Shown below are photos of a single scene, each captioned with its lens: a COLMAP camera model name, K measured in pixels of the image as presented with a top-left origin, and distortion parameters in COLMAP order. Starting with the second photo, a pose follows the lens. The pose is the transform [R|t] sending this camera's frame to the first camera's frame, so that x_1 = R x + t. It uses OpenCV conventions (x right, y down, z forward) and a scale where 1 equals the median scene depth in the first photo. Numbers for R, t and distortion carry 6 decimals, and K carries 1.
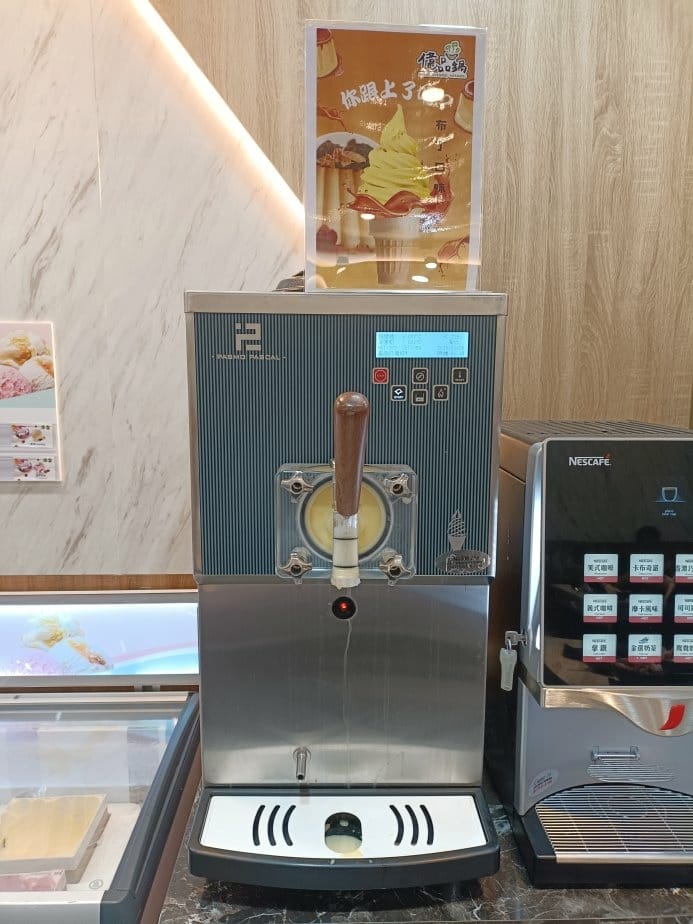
lens RADIAL K [[666.4, 0, 346.5], [0, 666.4, 462.0], [0, 0, 1]] dist [0.043854, -0.074924]
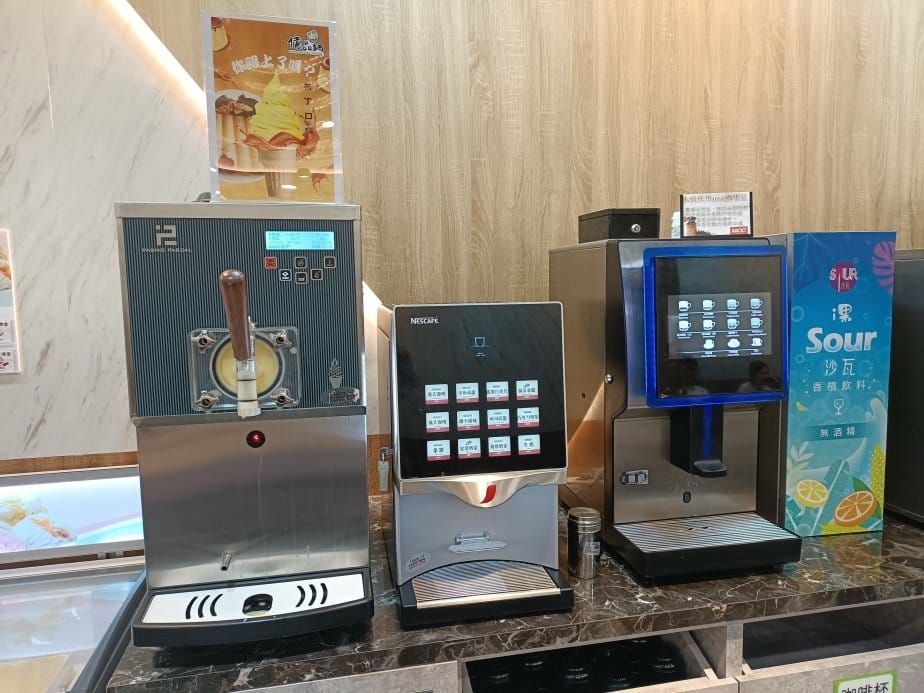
lens RADIAL K [[649.7, 0, 462.0], [0, 649.7, 346.5], [0, 0, 1]] dist [0.041452, -0.046522]
pose [[0.981879, -0.037821, 0.185699, 0.159141], [0.044204, 0.998561, -0.030356, 0.089742], [-0.184283, 0.038014, 0.982138, -0.347816]]
